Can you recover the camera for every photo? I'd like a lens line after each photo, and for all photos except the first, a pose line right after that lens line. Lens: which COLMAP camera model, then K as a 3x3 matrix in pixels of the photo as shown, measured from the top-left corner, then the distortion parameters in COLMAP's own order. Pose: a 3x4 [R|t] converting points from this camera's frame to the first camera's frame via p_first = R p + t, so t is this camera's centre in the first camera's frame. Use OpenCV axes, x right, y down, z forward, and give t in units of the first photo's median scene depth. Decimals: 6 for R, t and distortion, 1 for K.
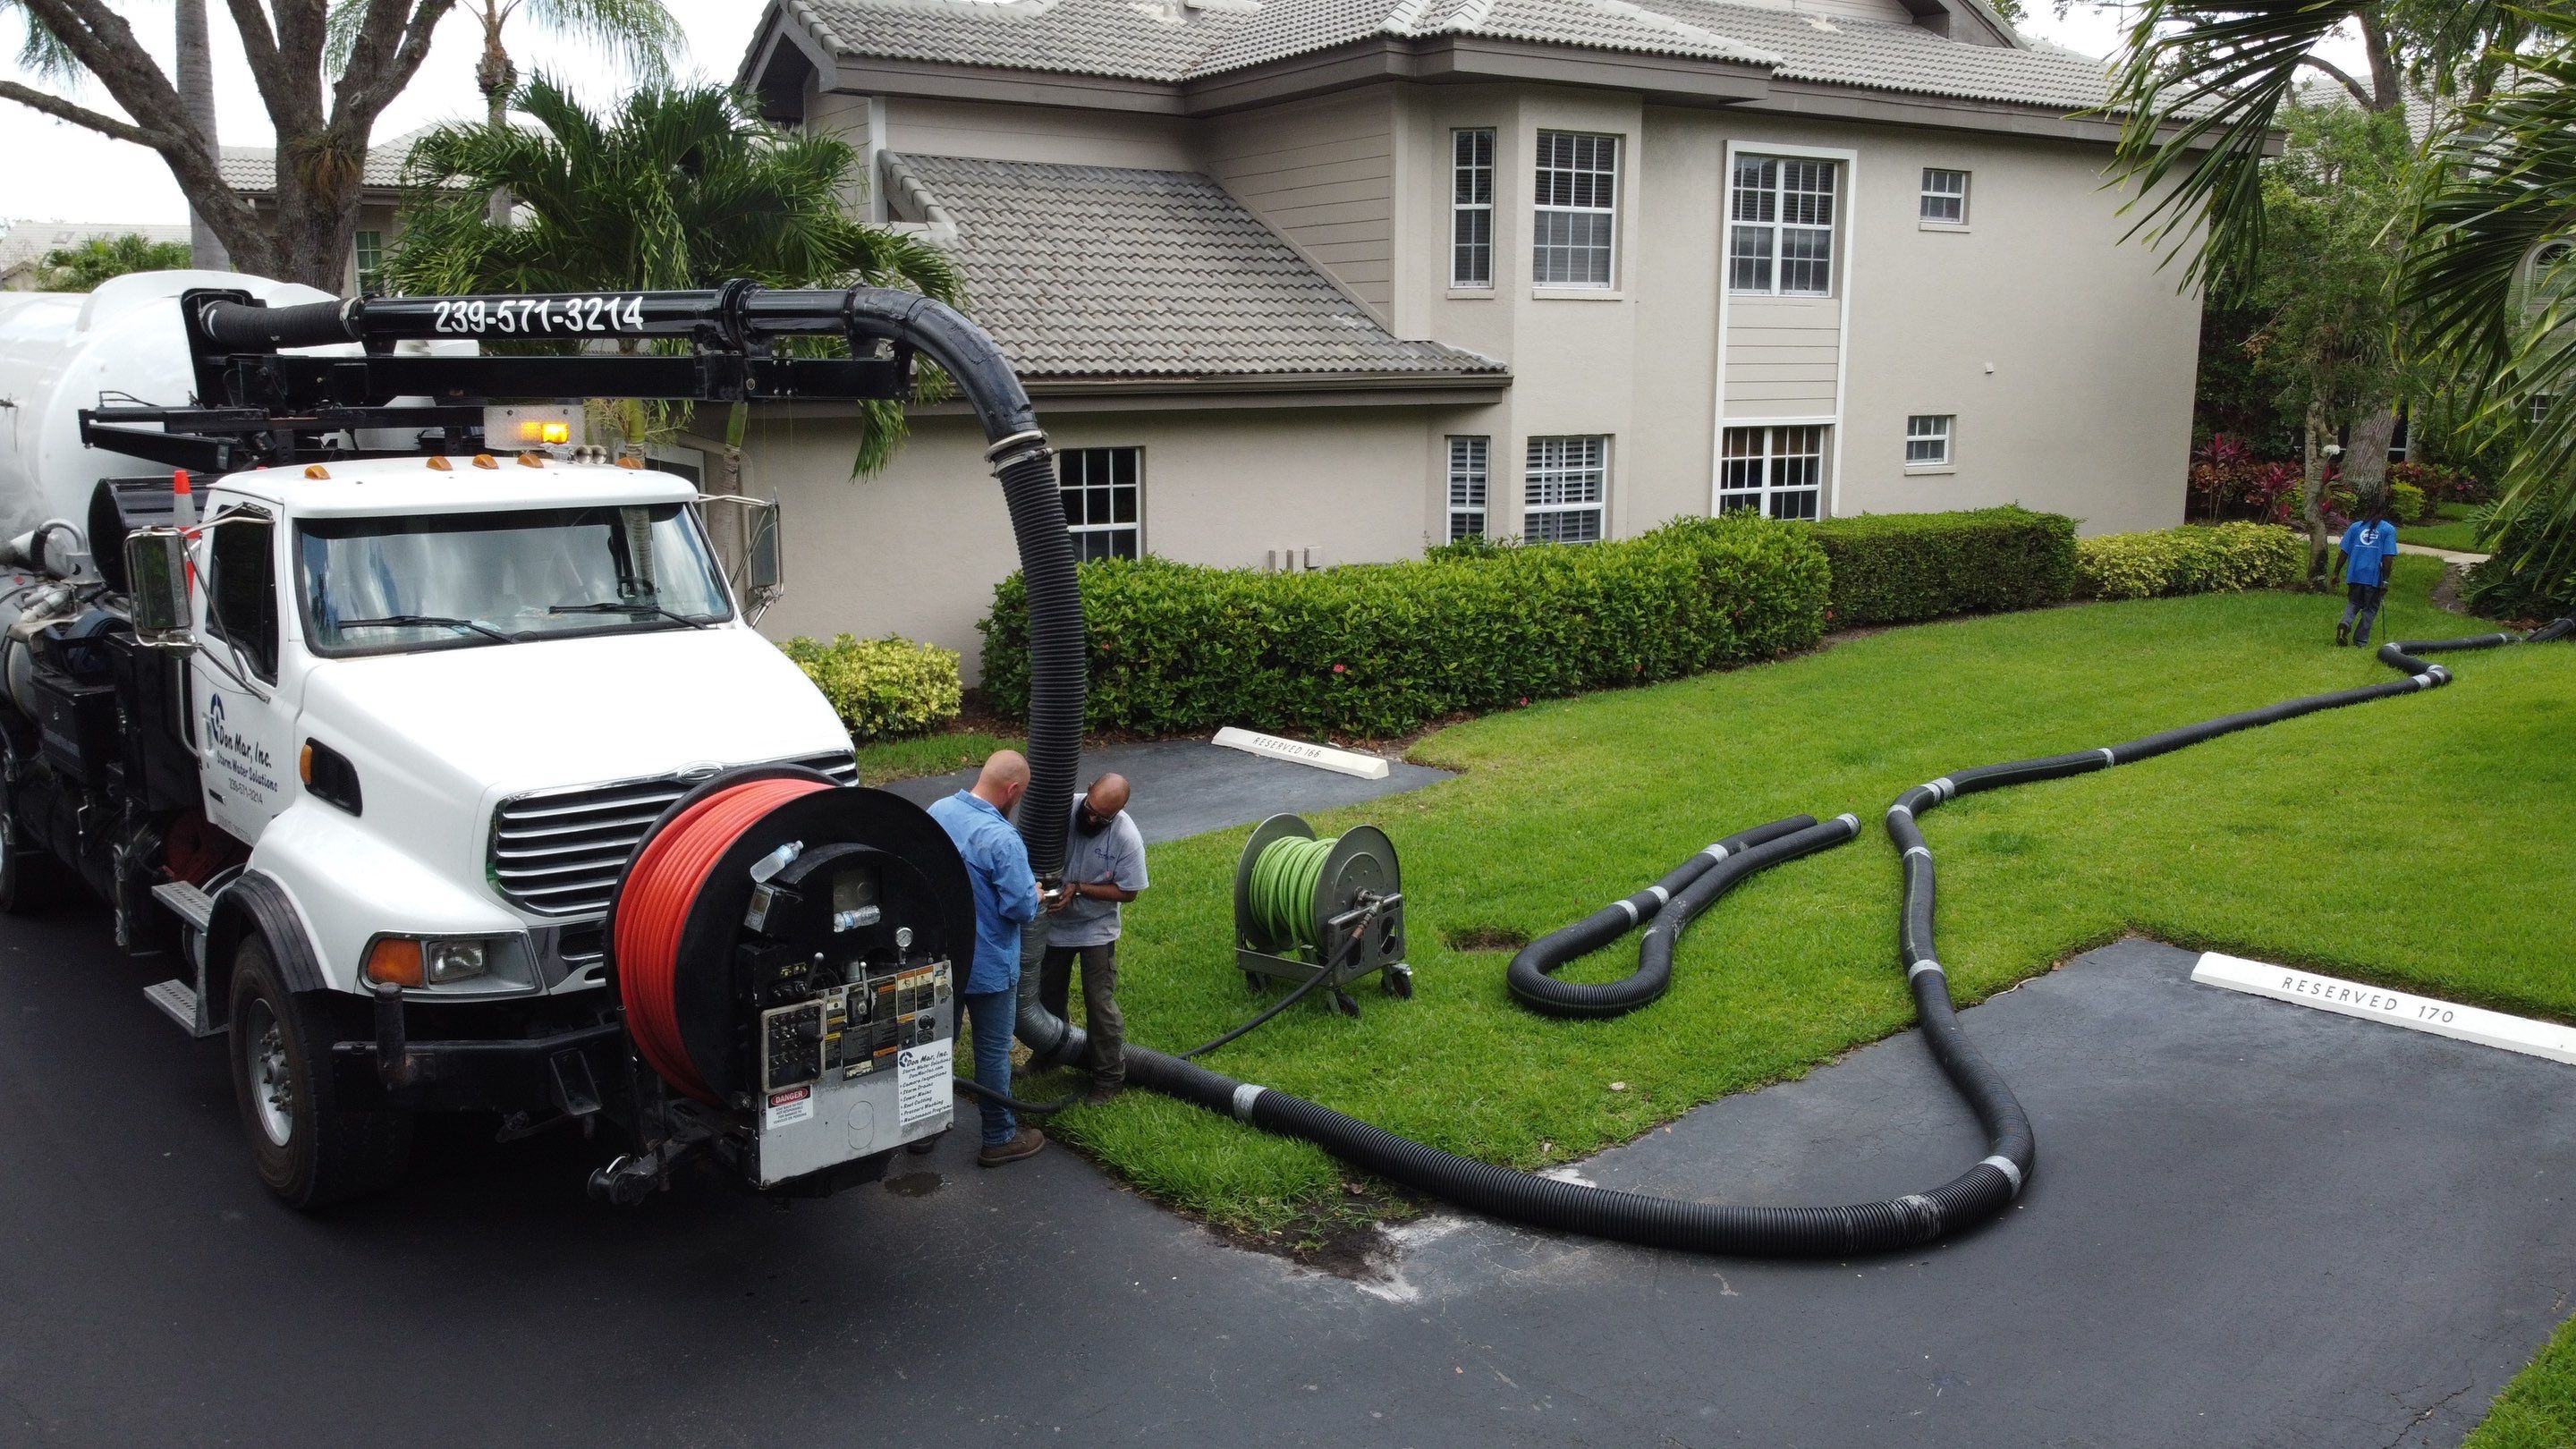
lens RADIAL K [[1993.9, 0, 1391.5], [0, 1993.9, 753.6], [0, 0, 1]] dist [0.000634, 0.007159]
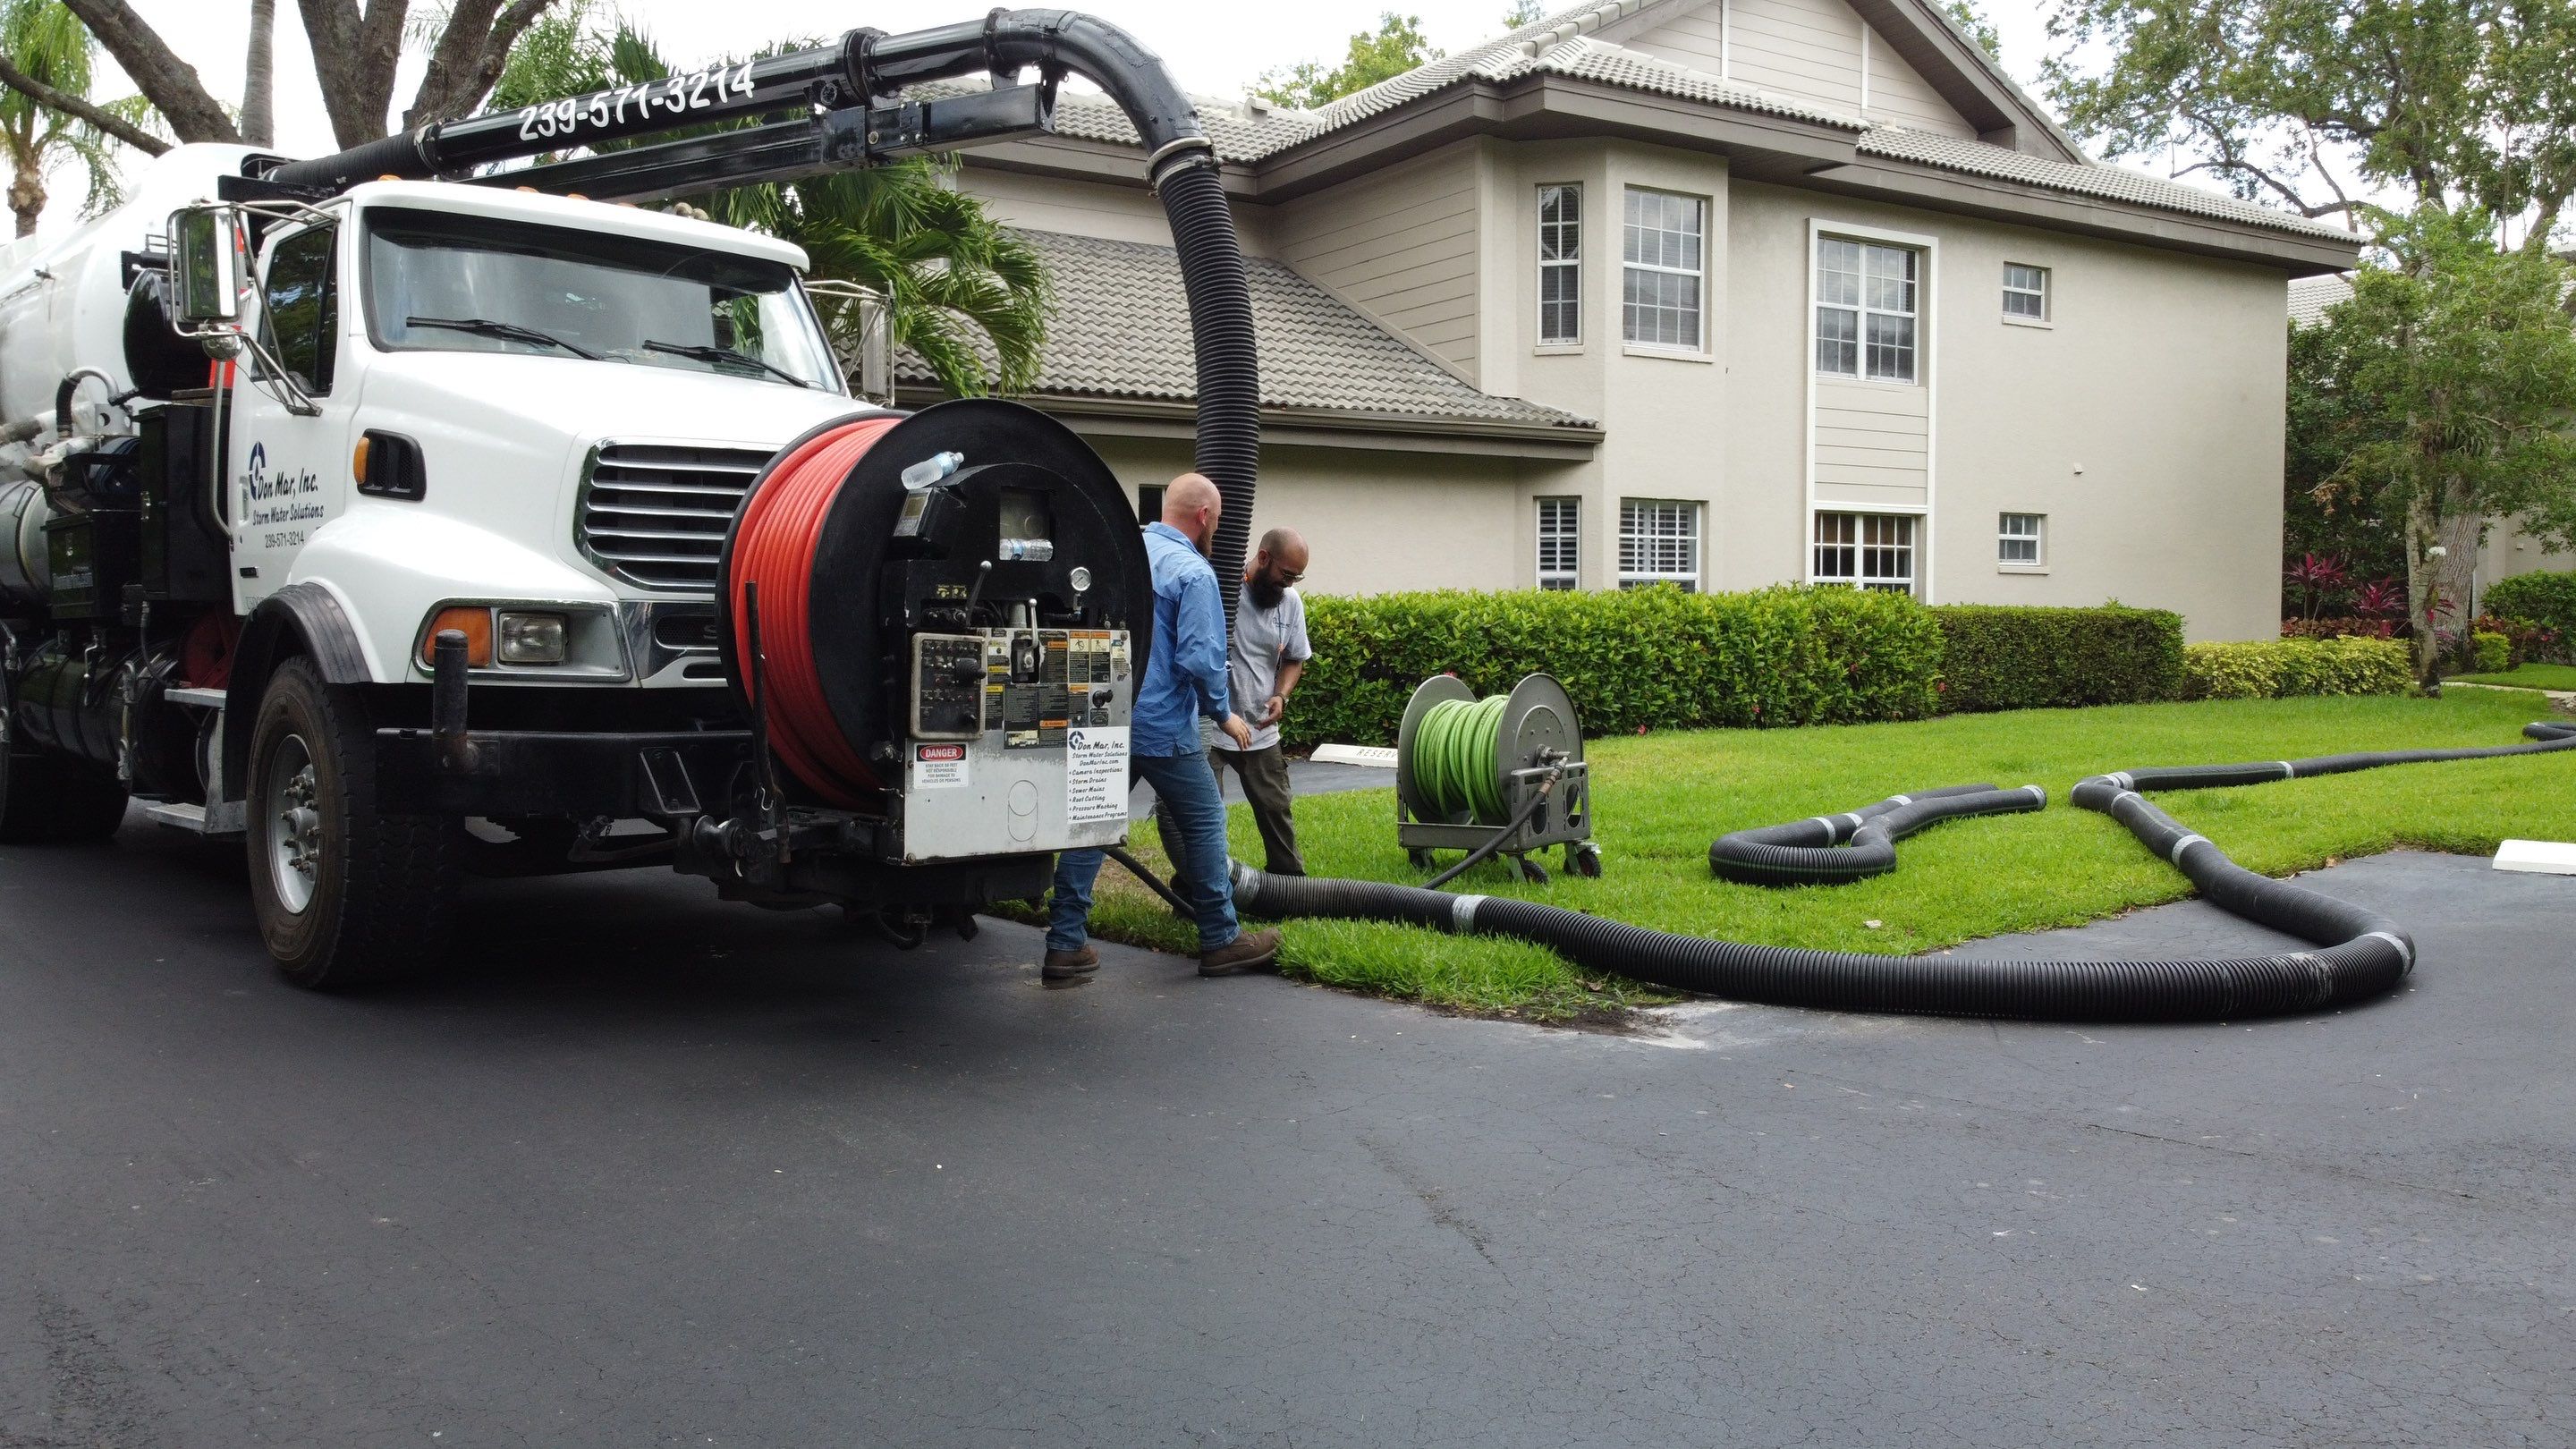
lens RADIAL K [[2009.9, 0, 1388.1], [0, 2009.9, 738.1], [0, 0, 1]] dist [-0.000385, 0.004233]
pose [[0.999935, -0.009535, -0.006192, -0.048716], [0.008541, 0.989470, -0.144483, 0.119349], [0.007504, 0.144421, 0.989488, 0.082280]]
